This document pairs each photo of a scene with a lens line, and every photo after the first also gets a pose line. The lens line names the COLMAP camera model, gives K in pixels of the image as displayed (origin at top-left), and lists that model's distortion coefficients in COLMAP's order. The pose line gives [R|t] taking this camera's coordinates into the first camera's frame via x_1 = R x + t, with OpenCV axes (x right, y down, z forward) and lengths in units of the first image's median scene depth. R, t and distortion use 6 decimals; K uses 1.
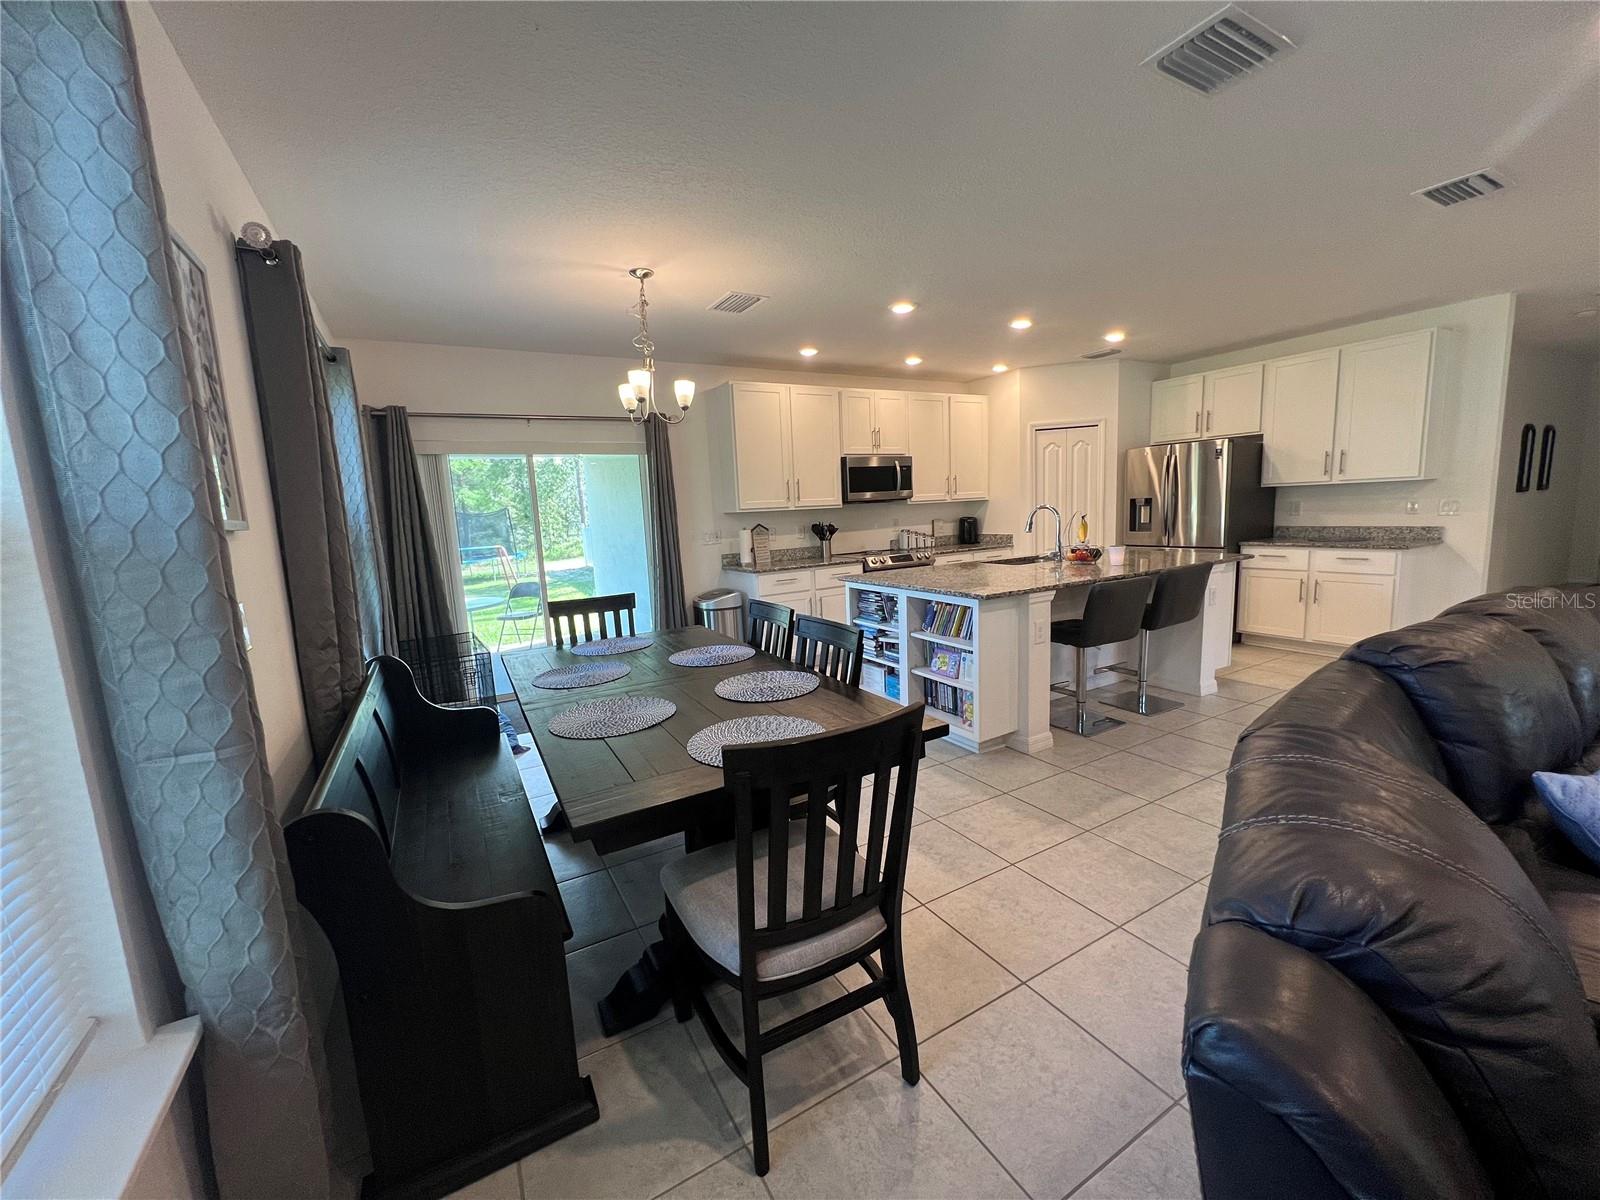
lens RADIAL K [[638.3, 0, 800.0], [0, 638.3, 600.0], [0, 0, 1]] dist [-0.003068, -0.000074]
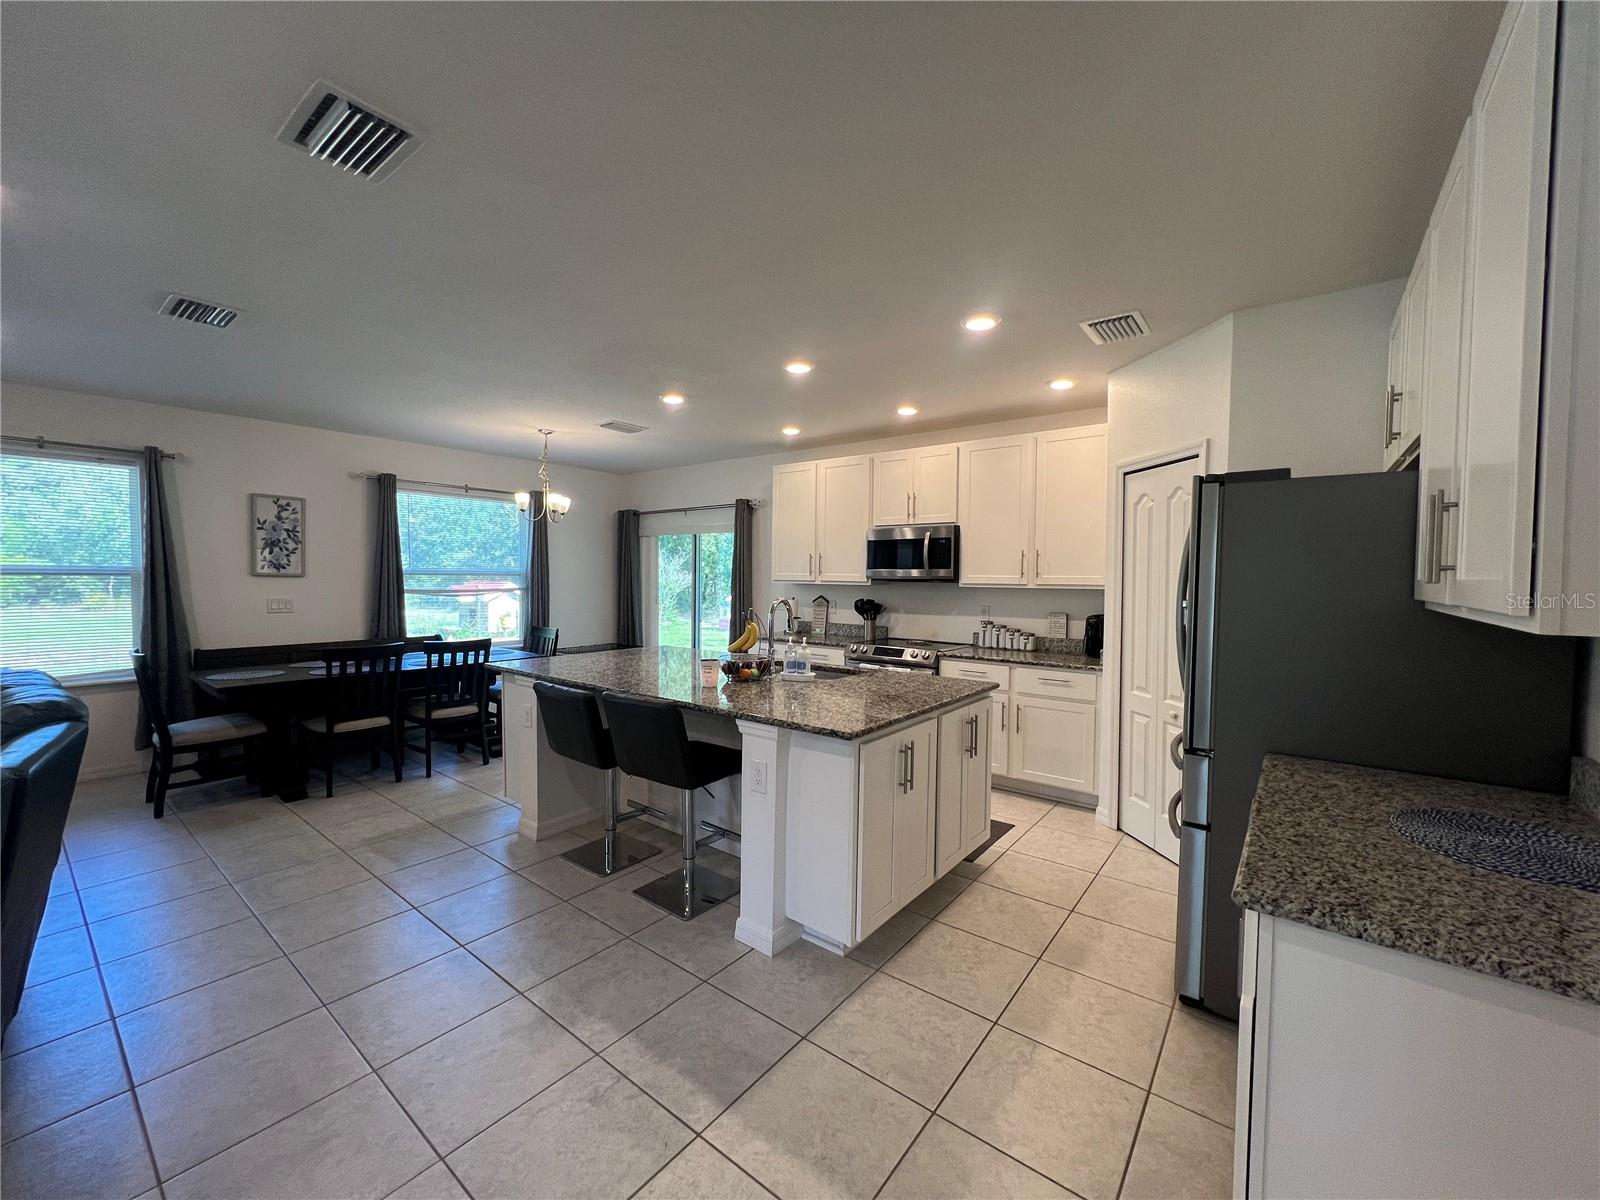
lens RADIAL K [[638.3, 0, 800.0], [0, 638.3, 600.0], [0, 0, 1]] dist [-0.003068, -0.000074]
pose [[0.377731, 0.087254, -0.921795, 0.854076], [-0.160724, 0.986615, 0.027529, -0.134072], [0.911859, 0.137756, 0.386700, 0.572792]]
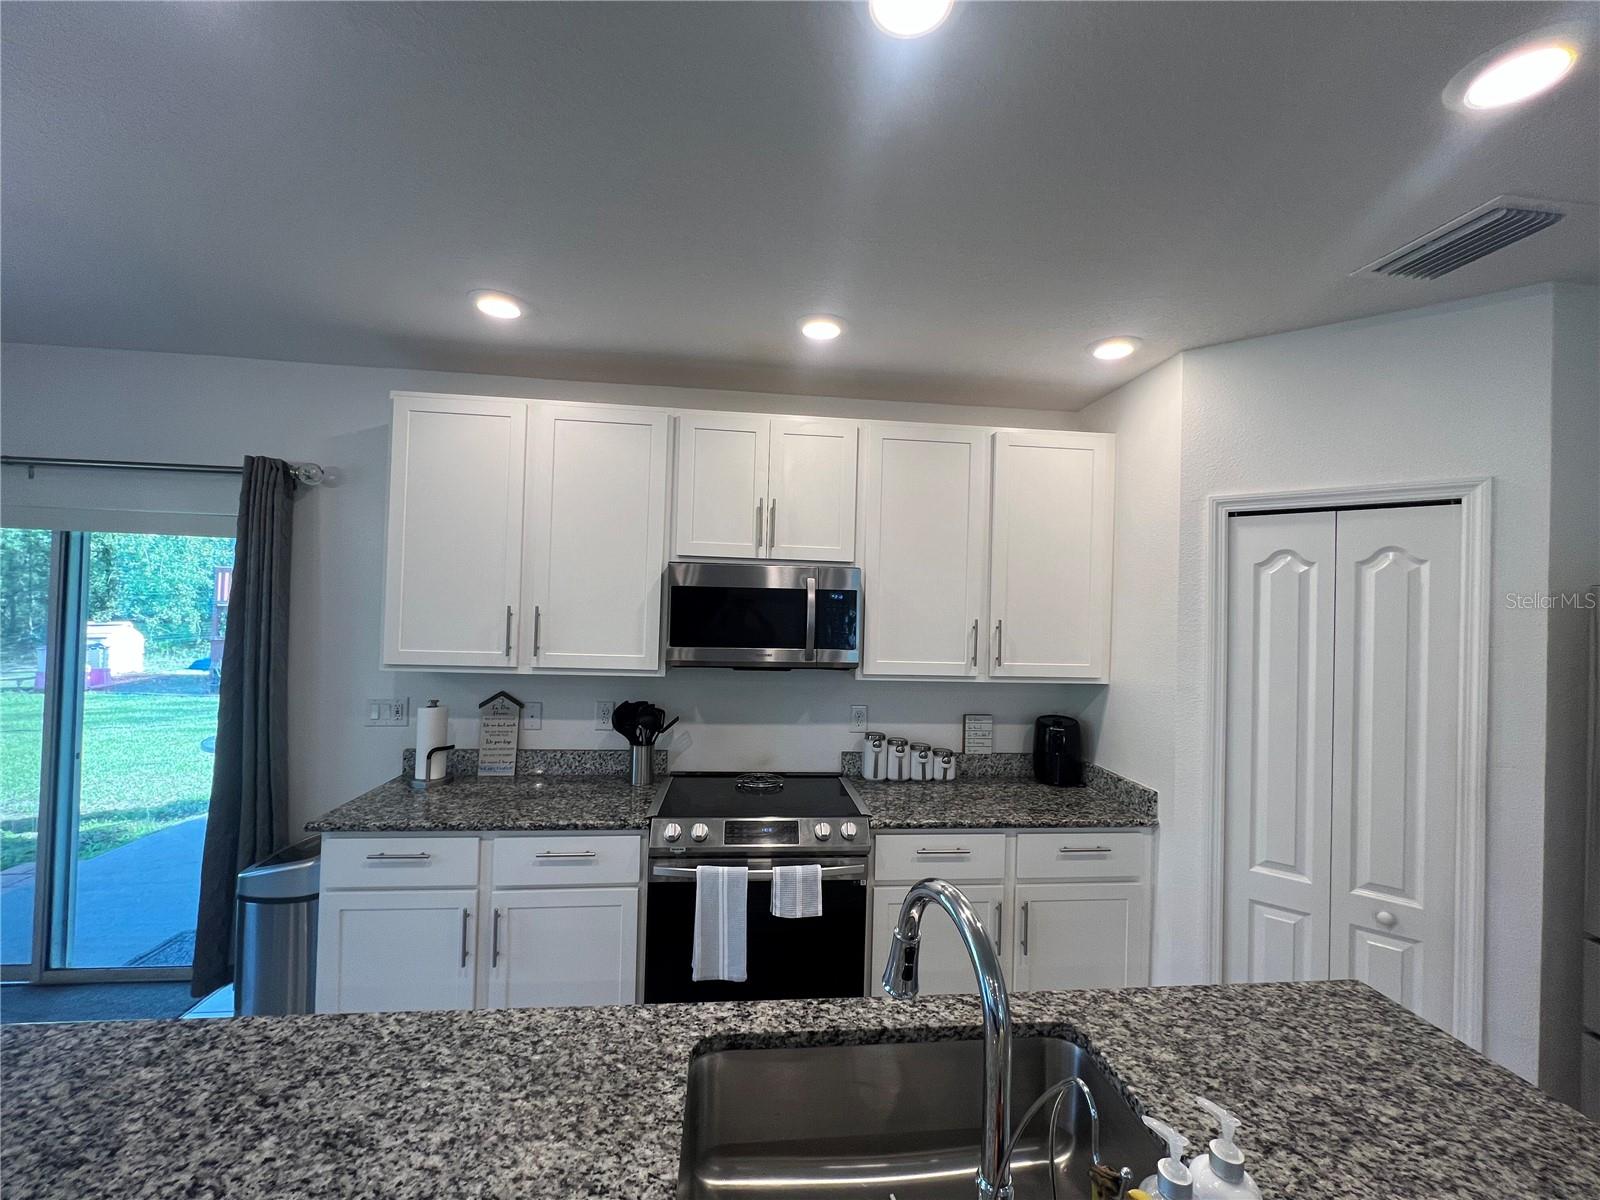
lens RADIAL K [[639.7, 0, 800.0], [0, 639.7, 600.0], [0, 0, 1]] dist [-0.000920, -0.000155]
pose [[0.910895, 0.069494, -0.406744, 0.323140], [-0.131453, 0.983231, -0.126397, -0.154224], [0.391140, 0.168602, 0.904756, 0.639839]]
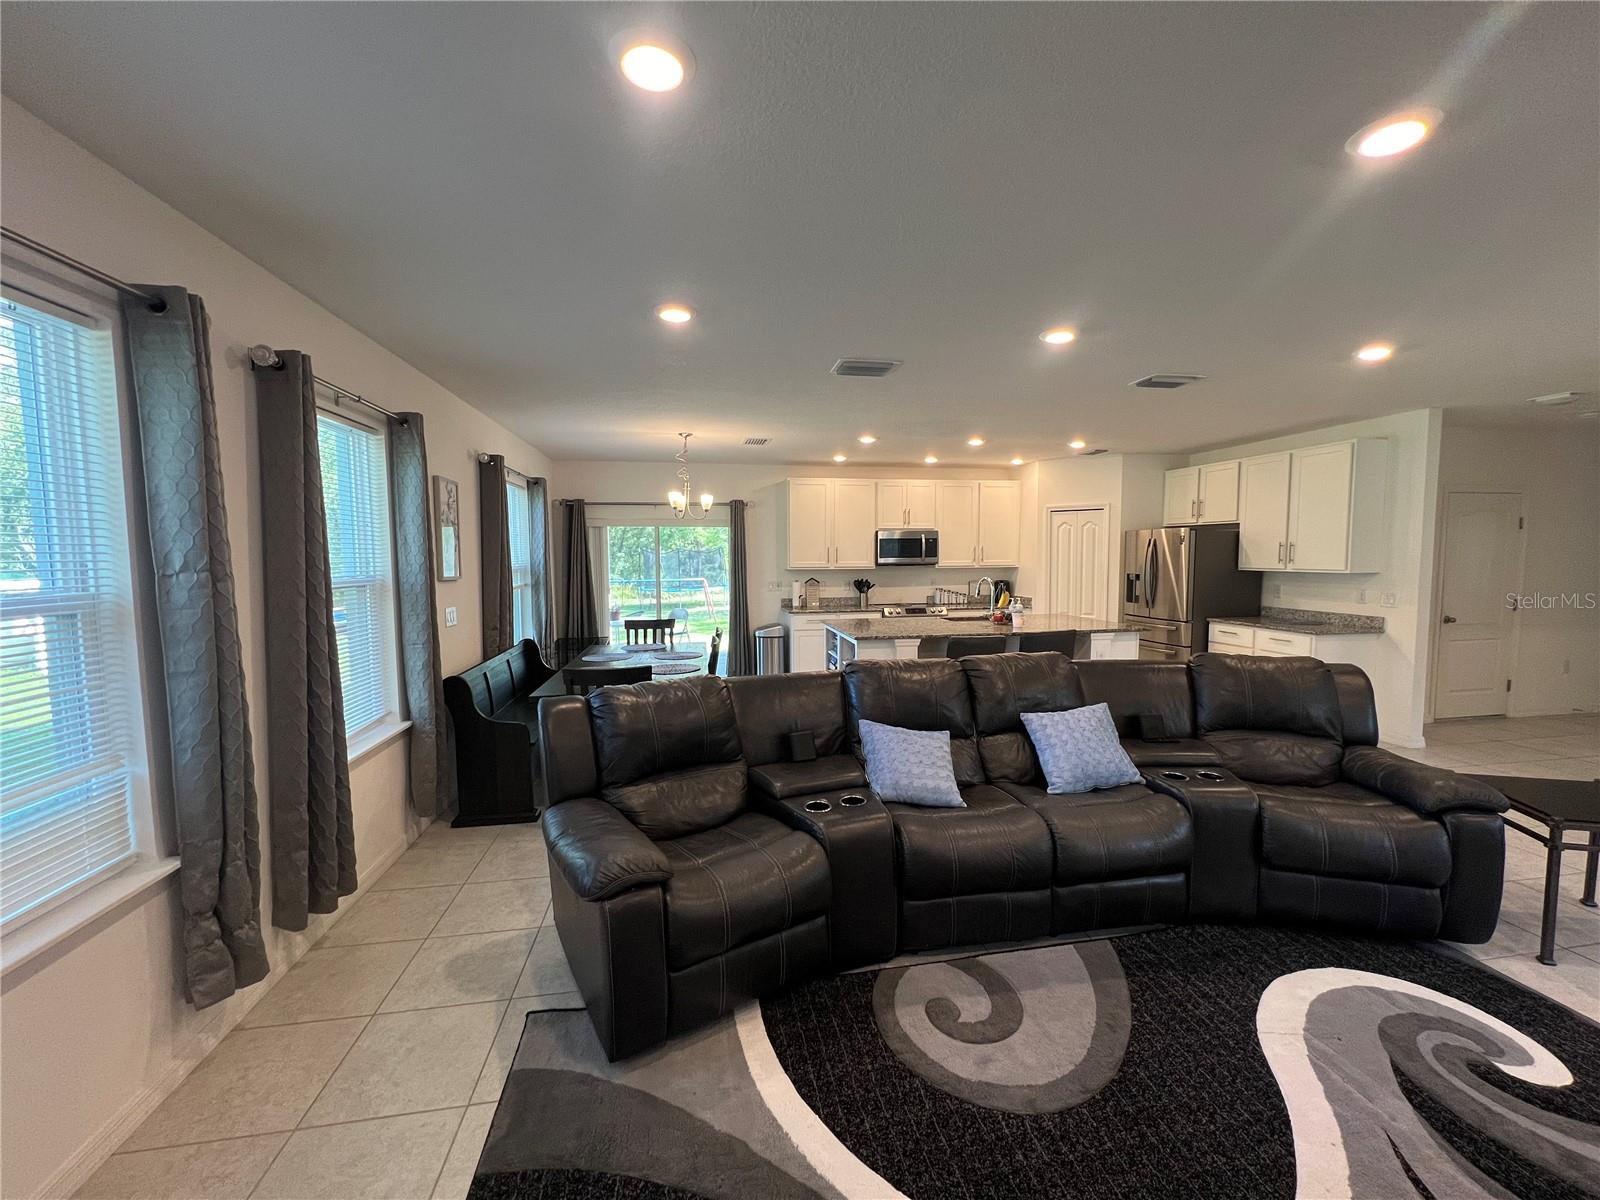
lens RADIAL K [[638.3, 0, 800.0], [0, 638.3, 600.0], [0, 0, 1]] dist [-0.003068, -0.000074]
pose [[0.939678, 0.066297, -0.335575, 0.365794], [-0.087217, 0.995049, -0.047642, -0.006087], [0.330755, 0.074036, 0.940808, -0.275007]]
